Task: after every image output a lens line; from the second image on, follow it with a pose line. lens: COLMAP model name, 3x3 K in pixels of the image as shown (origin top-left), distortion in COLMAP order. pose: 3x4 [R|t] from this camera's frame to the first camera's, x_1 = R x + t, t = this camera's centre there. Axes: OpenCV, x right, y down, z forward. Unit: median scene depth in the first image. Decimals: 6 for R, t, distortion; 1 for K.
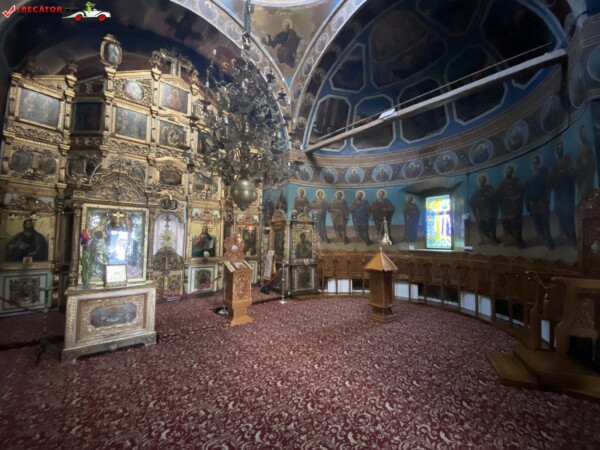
lens RADIAL K [[242.0, 0, 298.5], [0, 242.0, 227.1], [0, 0, 1]] dist [0.025602, -0.022043]
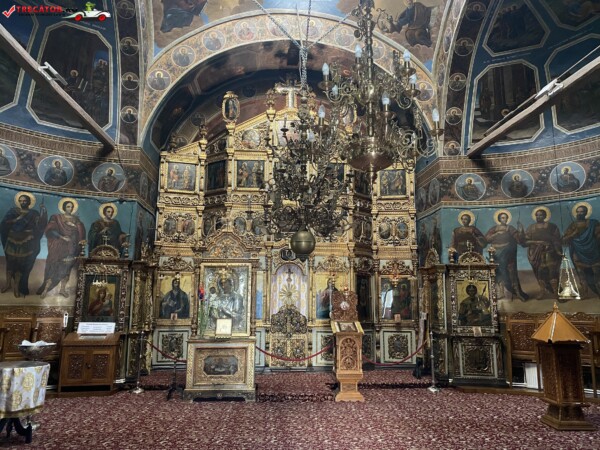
lens RADIAL K [[452.6, 0, 296.2], [0, 452.6, 224.3], [0, 0, 1]] dist [0.115612, -0.207715]
pose [[0.798607, -0.108116, -0.592062, 0.489840], [0.037142, 0.990711, -0.130814, 0.012658], [0.600706, 0.082478, 0.795204, -0.290673]]
